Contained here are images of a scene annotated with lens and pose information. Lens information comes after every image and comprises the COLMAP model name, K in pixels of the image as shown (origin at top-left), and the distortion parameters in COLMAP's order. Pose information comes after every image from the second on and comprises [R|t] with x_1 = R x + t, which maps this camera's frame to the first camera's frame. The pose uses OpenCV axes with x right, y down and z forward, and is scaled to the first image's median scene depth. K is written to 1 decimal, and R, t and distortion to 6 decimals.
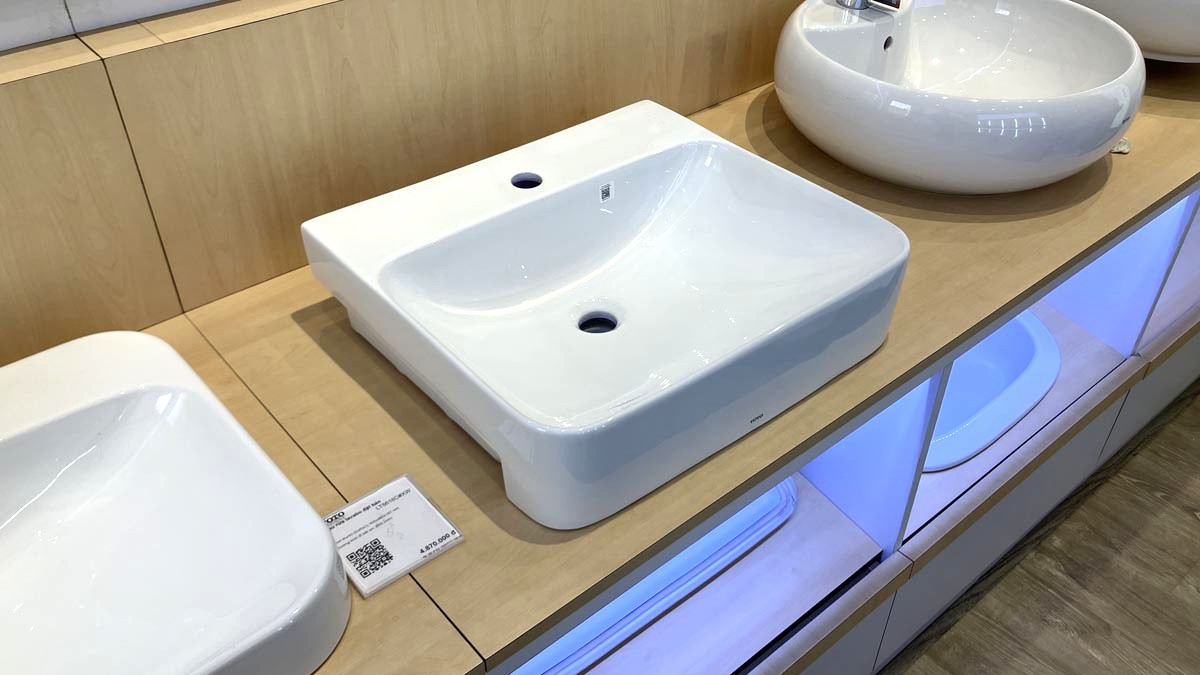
lens RADIAL K [[987.4, 0, 603.0], [0, 987.4, 344.3], [0, 0, 1]] dist [0.011547, -0.017402]
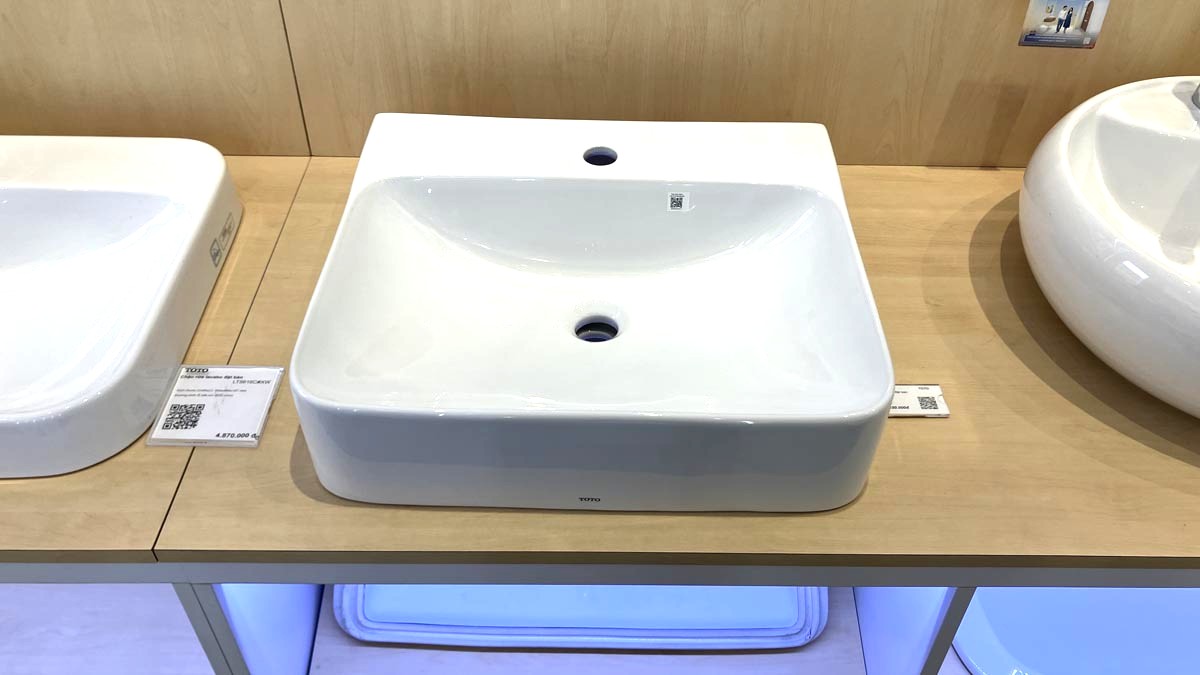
lens RADIAL K [[987.4, 0, 614.6], [0, 987.4, 336.4], [0, 0, 1]] dist [0.011547, -0.017402]
pose [[0.766981, 0.441437, -0.465697, 0.434483], [-0.414241, 0.894894, 0.166040, -0.173624], [0.490045, 0.065561, 0.869228, 0.218256]]
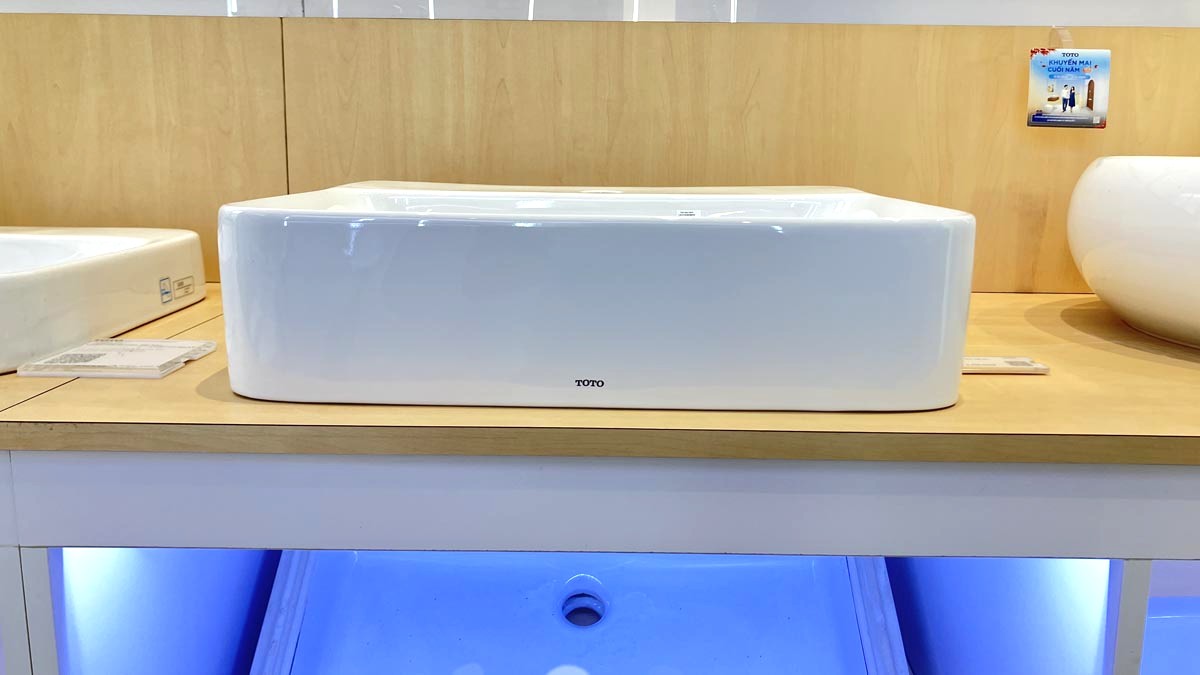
lens RADIAL K [[987.4, 0, 598.4], [0, 987.4, 332.9], [0, 0, 1]] dist [0.011547, -0.017402]
pose [[0.759982, 0.120975, -0.638586, 0.478286], [-0.409867, 0.851736, -0.326428, 0.216120], [0.504417, 0.509815, 0.696888, 0.465944]]
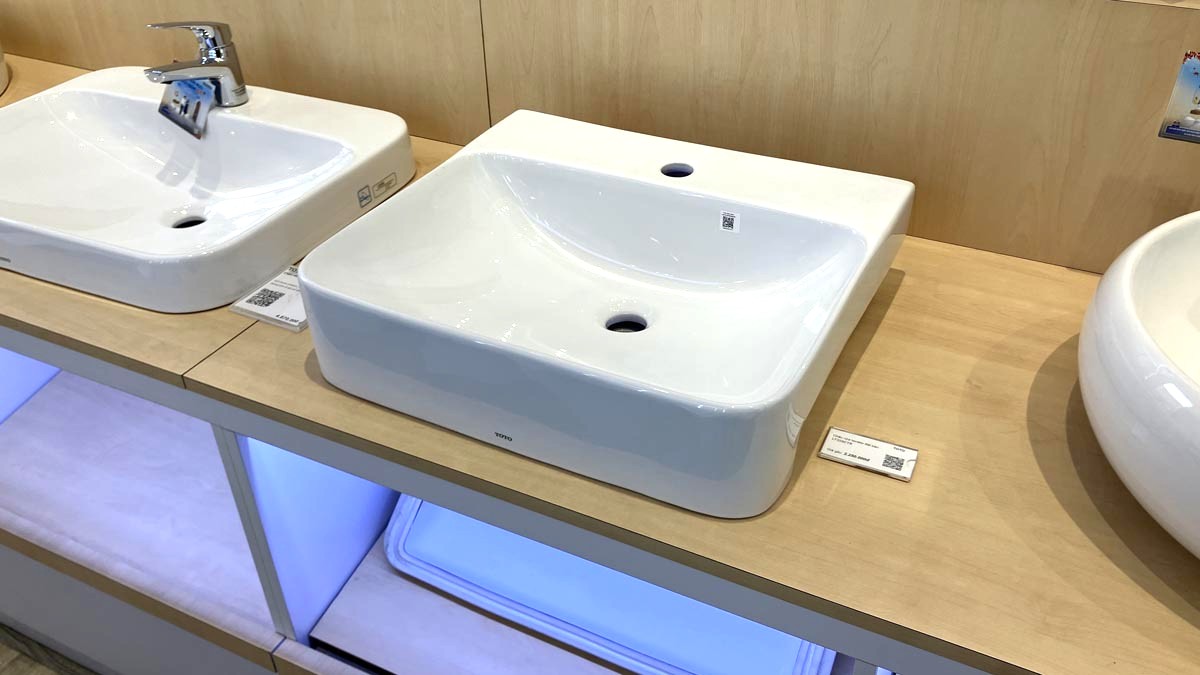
lens RADIAL K [[987.4, 0, 609.2], [0, 987.4, 337.9], [0, 0, 1]] dist [0.011547, -0.017402]
pose [[0.394951, 0.515759, -0.760267, 0.719815], [-0.557315, 0.792389, 0.248031, -0.238483], [0.730352, 0.325747, 0.600396, 0.420977]]
